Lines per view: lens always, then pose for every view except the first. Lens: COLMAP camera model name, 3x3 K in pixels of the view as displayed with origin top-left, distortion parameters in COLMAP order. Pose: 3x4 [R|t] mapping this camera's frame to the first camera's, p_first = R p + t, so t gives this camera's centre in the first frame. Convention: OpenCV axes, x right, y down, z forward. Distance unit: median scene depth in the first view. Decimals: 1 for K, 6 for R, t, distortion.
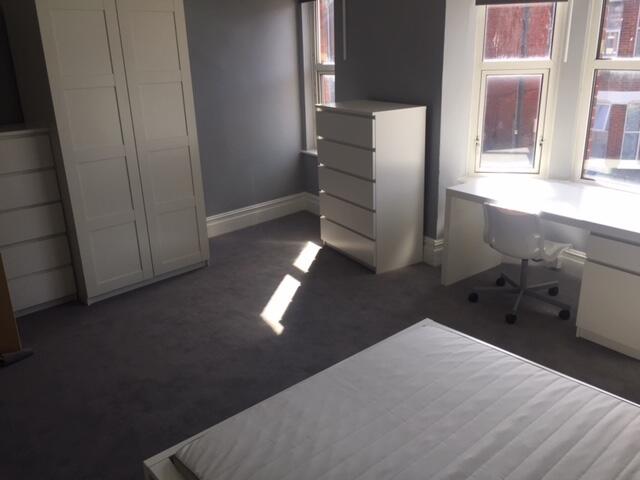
lens RADIAL K [[540.7, 0, 320.0], [0, 540.7, 240.0], [0, 0, 1]] dist [-0.003017, -0.009914]
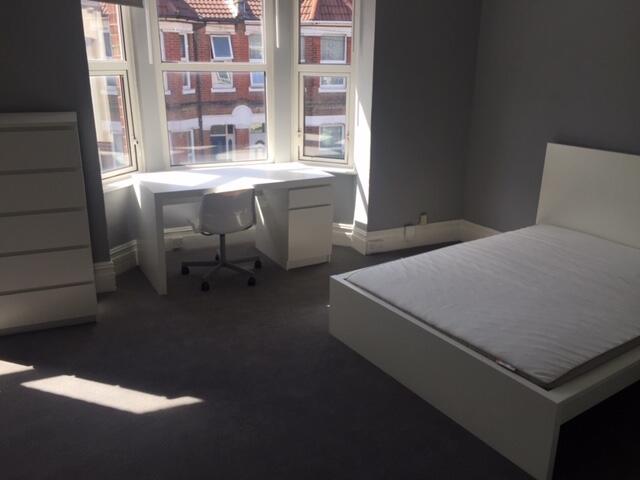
lens RADIAL K [[545.3, 0, 320.5], [0, 545.3, 229.7], [0, 0, 1]] dist [0.024189, -0.078254]
pose [[0.143870, -0.274856, 0.950661, -0.623754], [0.310245, 0.924752, 0.220413, -0.149704], [-0.939707, 0.263227, 0.218317, 0.503852]]
